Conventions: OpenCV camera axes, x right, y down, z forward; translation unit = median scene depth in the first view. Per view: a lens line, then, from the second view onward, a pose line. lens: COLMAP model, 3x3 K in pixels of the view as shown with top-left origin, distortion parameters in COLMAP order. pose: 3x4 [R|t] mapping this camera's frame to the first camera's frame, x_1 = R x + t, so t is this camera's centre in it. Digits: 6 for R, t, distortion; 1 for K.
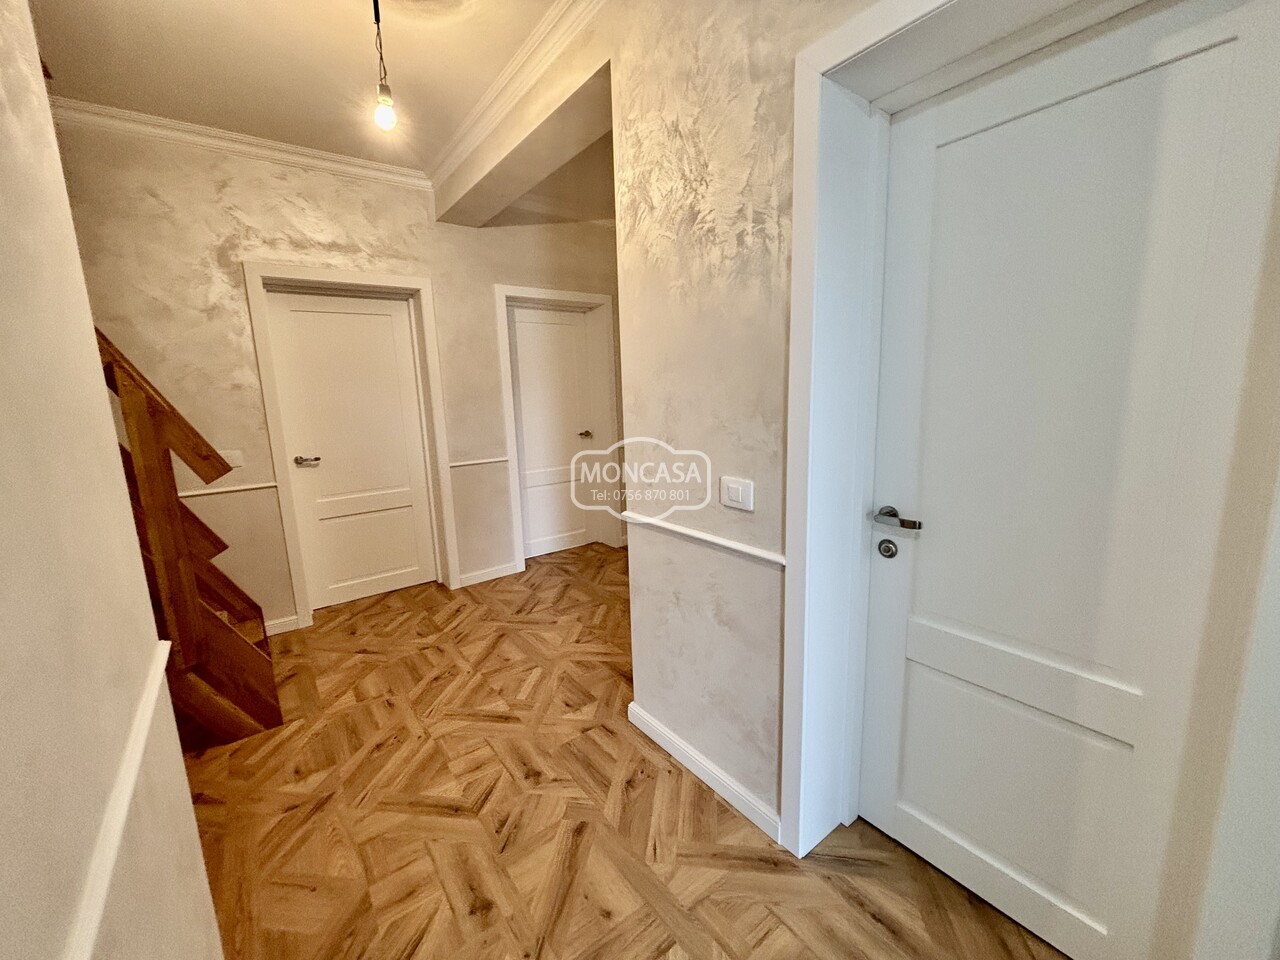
lens RADIAL K [[515.4, 0, 634.3], [0, 515.4, 473.0], [0, 0, 1]] dist [-0.002520, 0.000068]
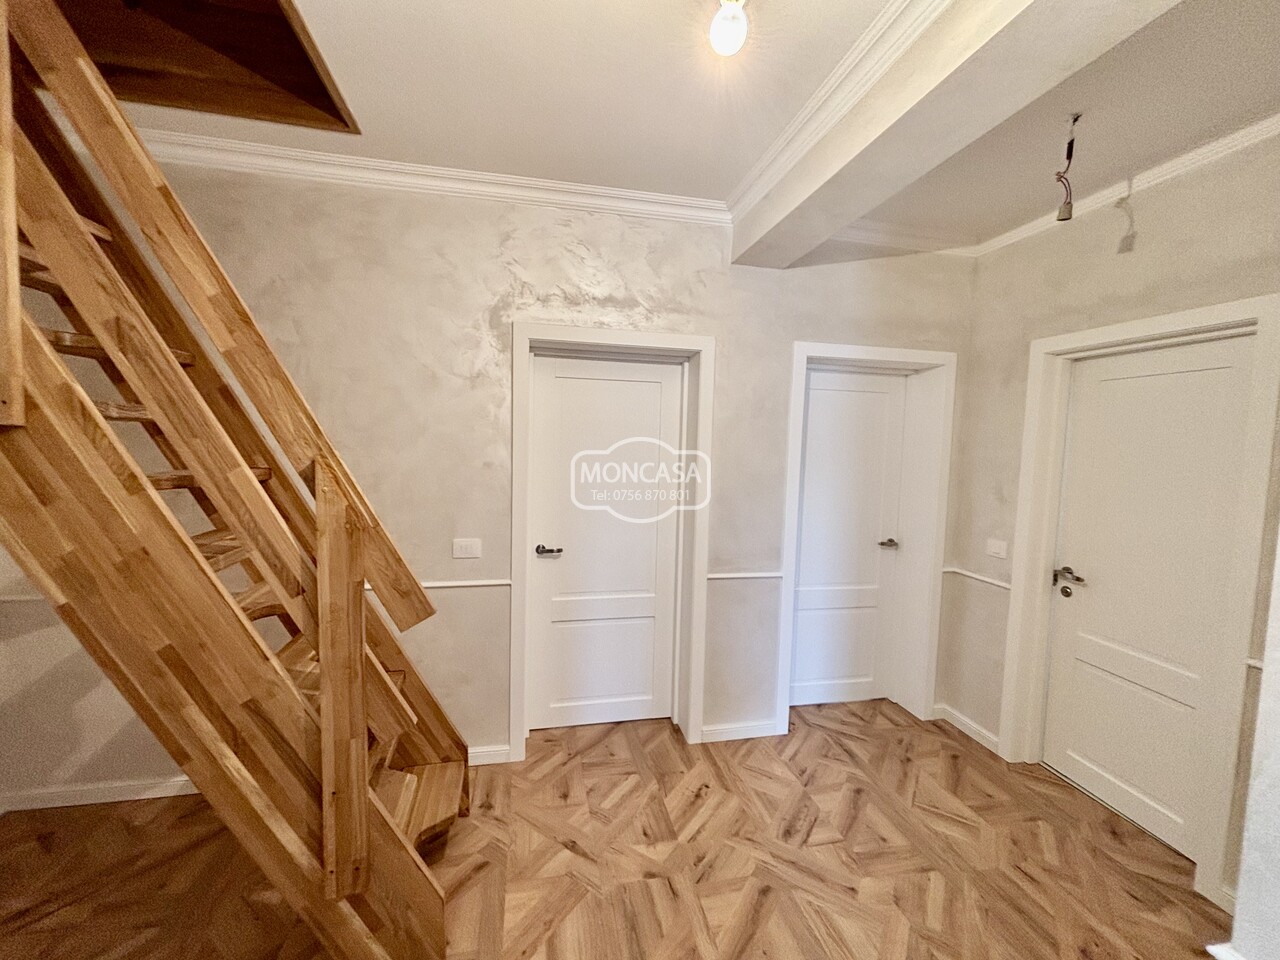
lens RADIAL K [[512.7, 0, 639.2], [0, 512.7, 477.9], [0, 0, 1]] dist [0.003576, -0.000355]
pose [[0.905072, 0.089575, -0.415716, -0.171022], [-0.126699, 0.989968, -0.062531, -0.113256], [0.405945, 0.109266, 0.907342, 0.299651]]
